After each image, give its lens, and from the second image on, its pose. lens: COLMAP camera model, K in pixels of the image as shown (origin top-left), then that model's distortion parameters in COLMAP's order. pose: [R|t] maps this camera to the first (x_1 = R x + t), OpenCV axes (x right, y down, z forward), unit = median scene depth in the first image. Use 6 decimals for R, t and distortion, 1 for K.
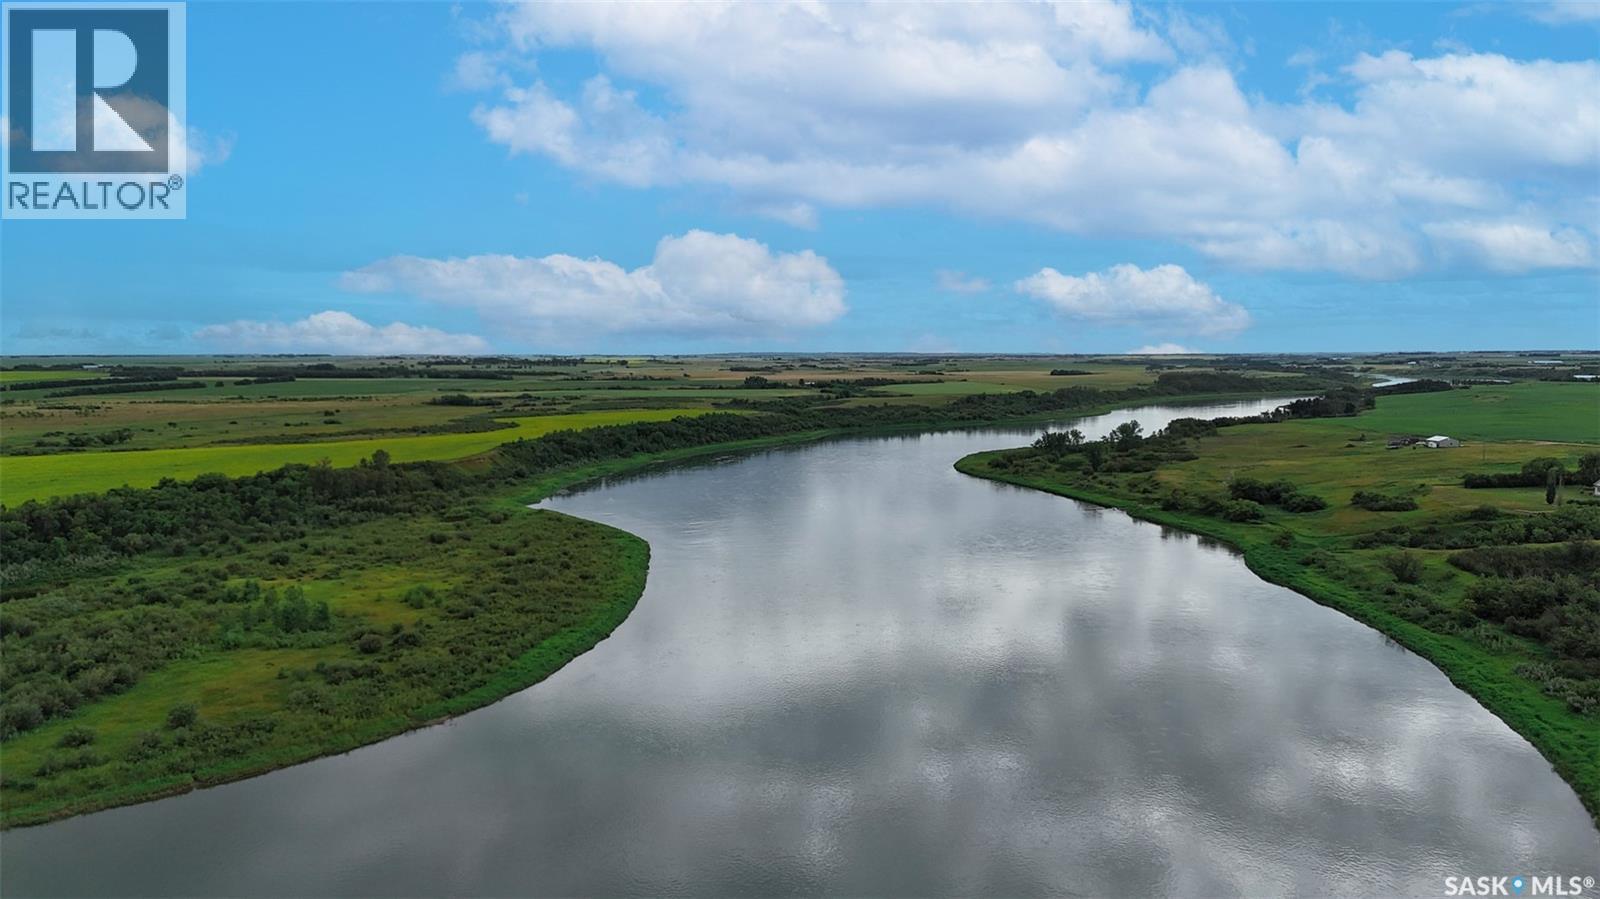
lens RADIAL K [[1168.1, 0, 800.2], [0, 1168.1, 446.6], [0, 0, 1]] dist [0.099520, -0.097486]
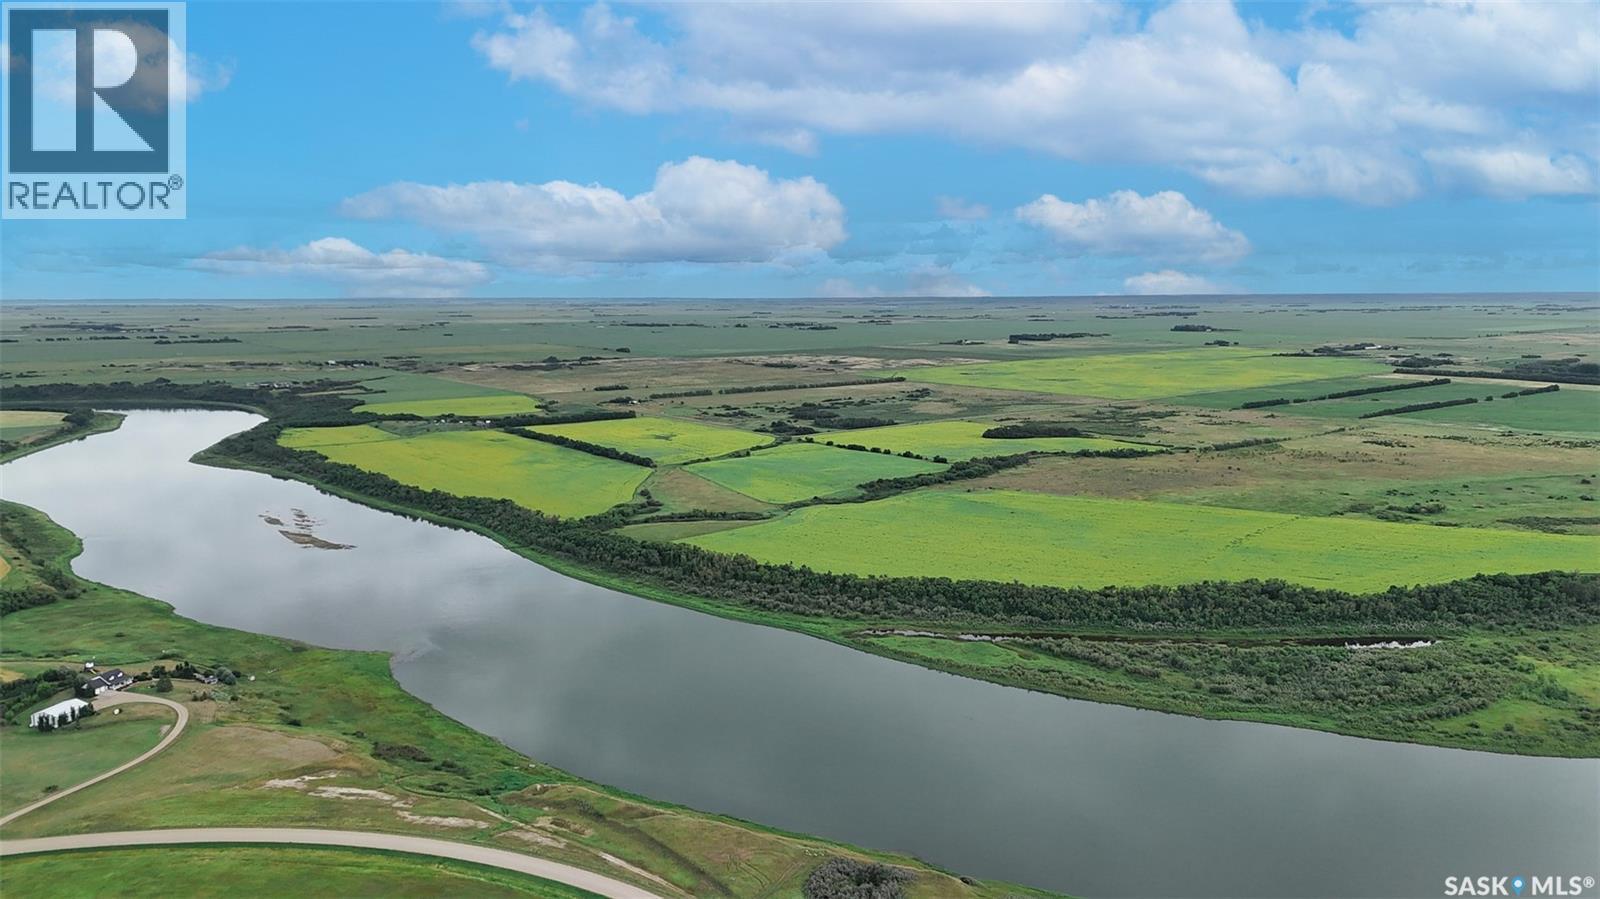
lens RADIAL K [[1168.1, 0, 800.2], [0, 1168.1, 446.6], [0, 0, 1]] dist [0.099520, -0.097486]
pose [[0.570483, 0.109885, -0.813925, 0.352824], [-0.062330, 0.993944, 0.090502, -0.271366], [0.818941, -0.000898, 0.573877, -0.928321]]
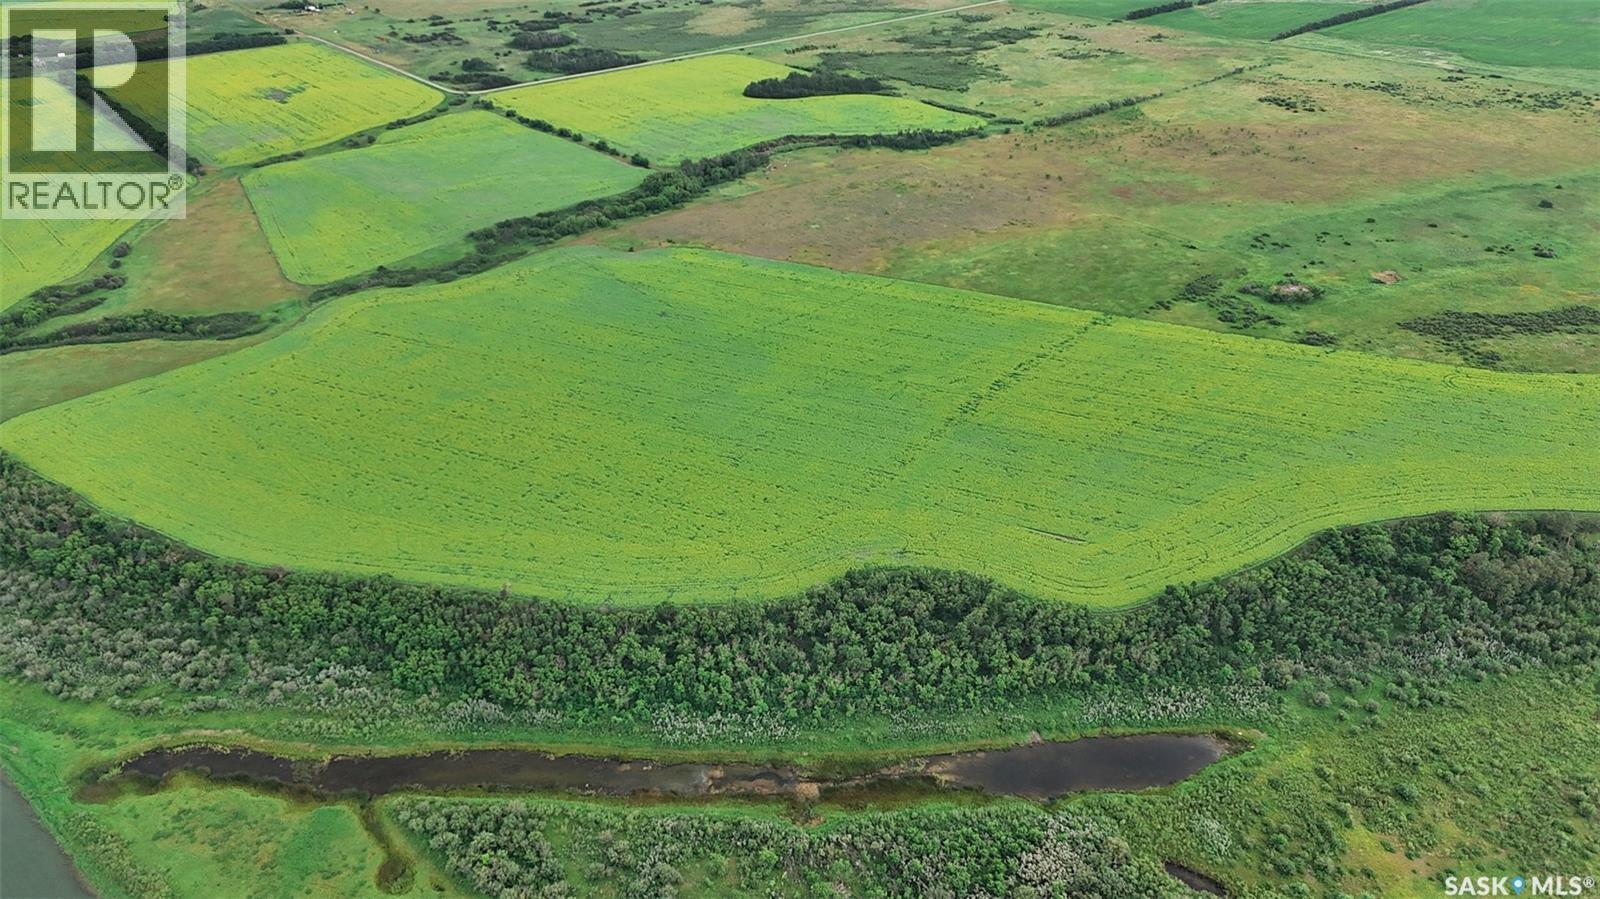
lens RADIAL K [[1168.1, 0, 800.2], [0, 1168.1, 446.6], [0, 0, 1]] dist [0.099520, -0.097486]
pose [[0.615934, 0.386658, -0.686382, -0.131515], [-0.059554, 0.891627, 0.448837, -0.483381], [0.785543, -0.235578, 0.572211, 0.047833]]
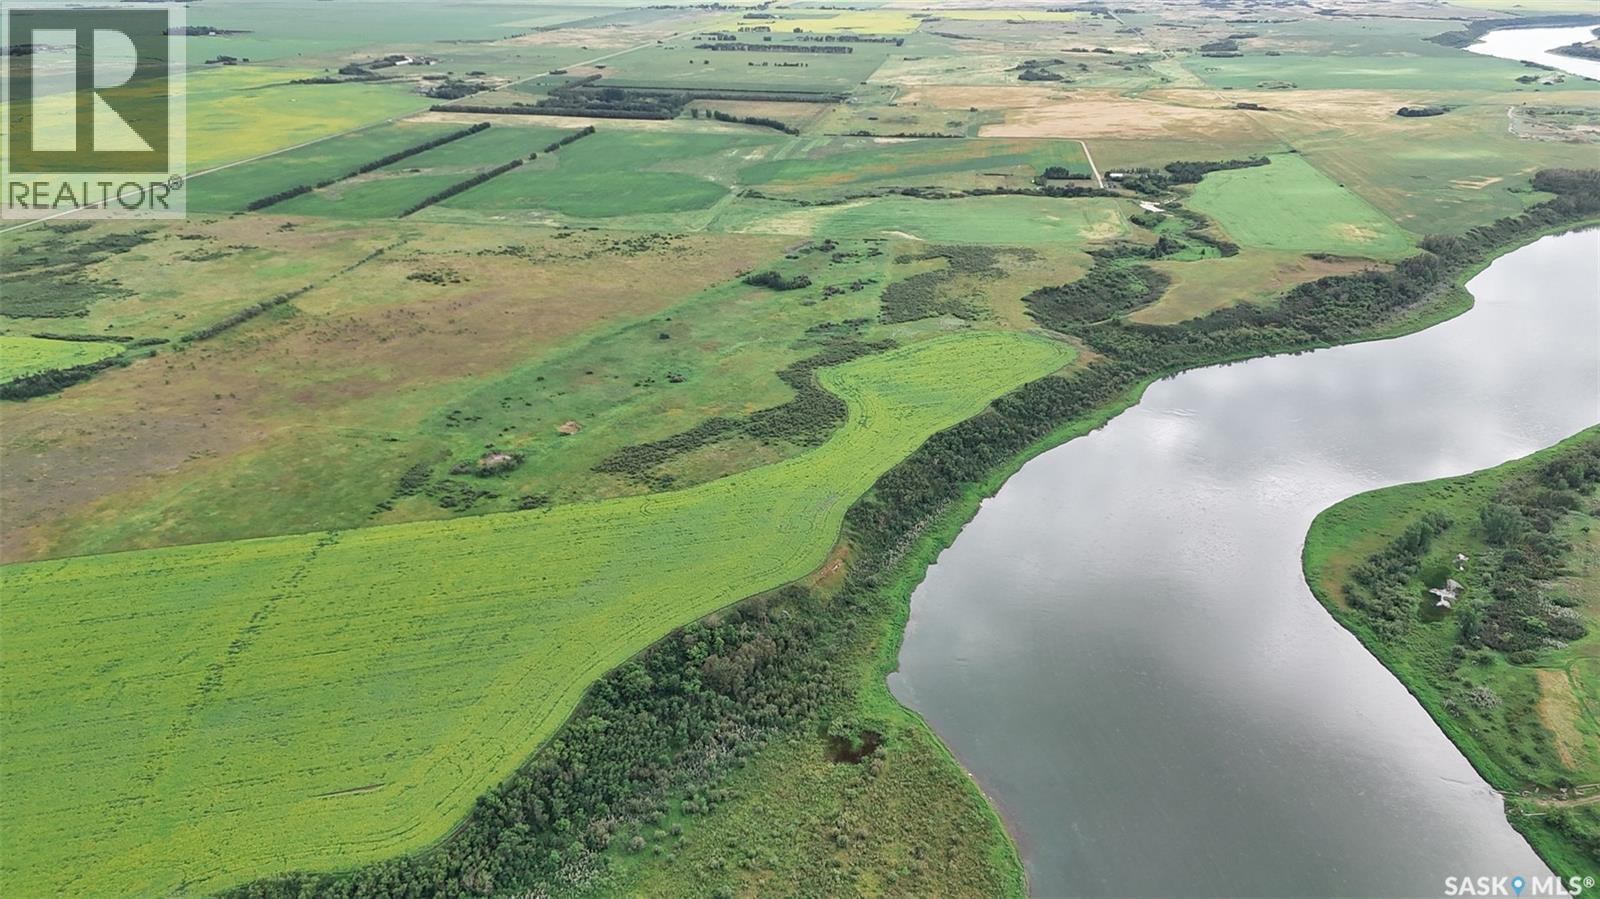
lens RADIAL K [[1168.1, 0, 800.2], [0, 1168.1, 446.6], [0, 0, 1]] dist [0.099520, -0.097486]
pose [[0.976793, 0.085473, -0.196391, -0.132629], [-0.019035, 0.947938, 0.317886, -0.565494], [0.213337, -0.306770, 0.927566, 0.039663]]
